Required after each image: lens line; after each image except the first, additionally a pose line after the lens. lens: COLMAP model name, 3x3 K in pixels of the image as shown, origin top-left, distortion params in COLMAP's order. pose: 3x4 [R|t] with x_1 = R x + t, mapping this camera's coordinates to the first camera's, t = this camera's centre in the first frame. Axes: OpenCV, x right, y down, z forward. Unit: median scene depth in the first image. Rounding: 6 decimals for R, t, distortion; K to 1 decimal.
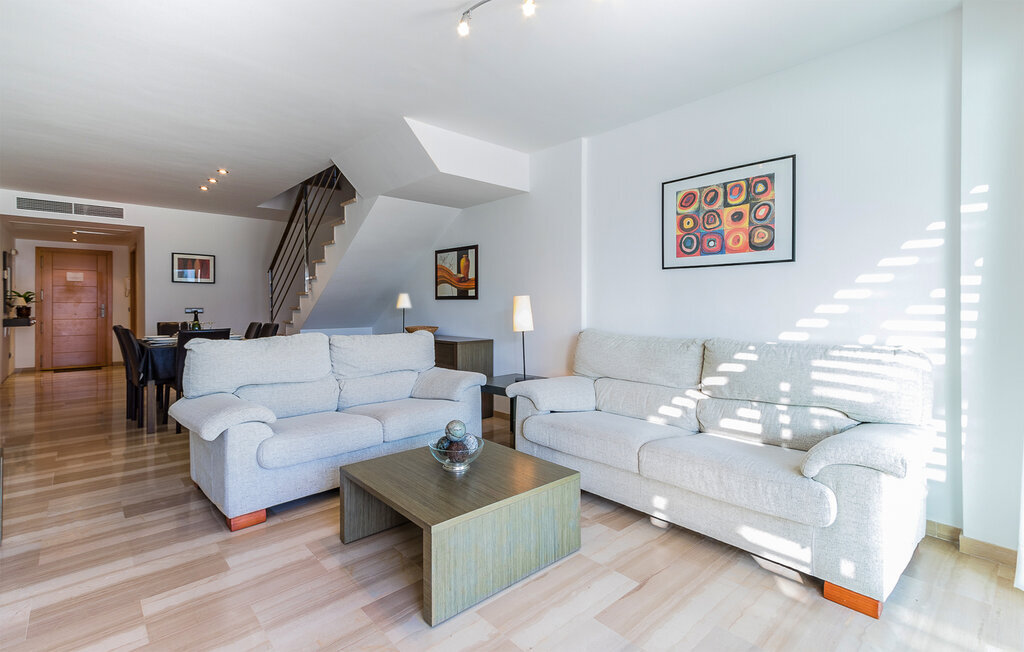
lens RADIAL K [[475.1, 0, 513.0], [0, 475.1, 302.2], [0, 0, 1]] dist [0.003118, -0.000168]
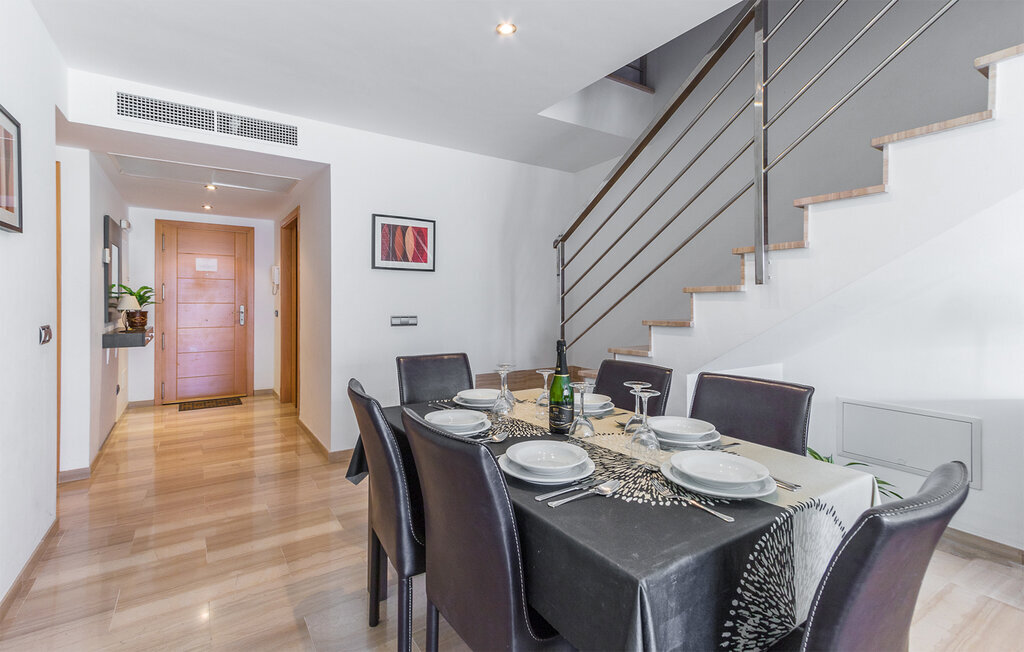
lens RADIAL K [[472.3, 0, 513.0], [0, 472.3, 297.6], [0, 0, 1]] dist [-0.014018, 0.000106]
pose [[0.990101, 0.002301, -0.140337, -0.460786], [-0.002814, 0.999990, -0.003454, -0.006966], [0.140327, 0.003815, 0.990098, 0.468726]]
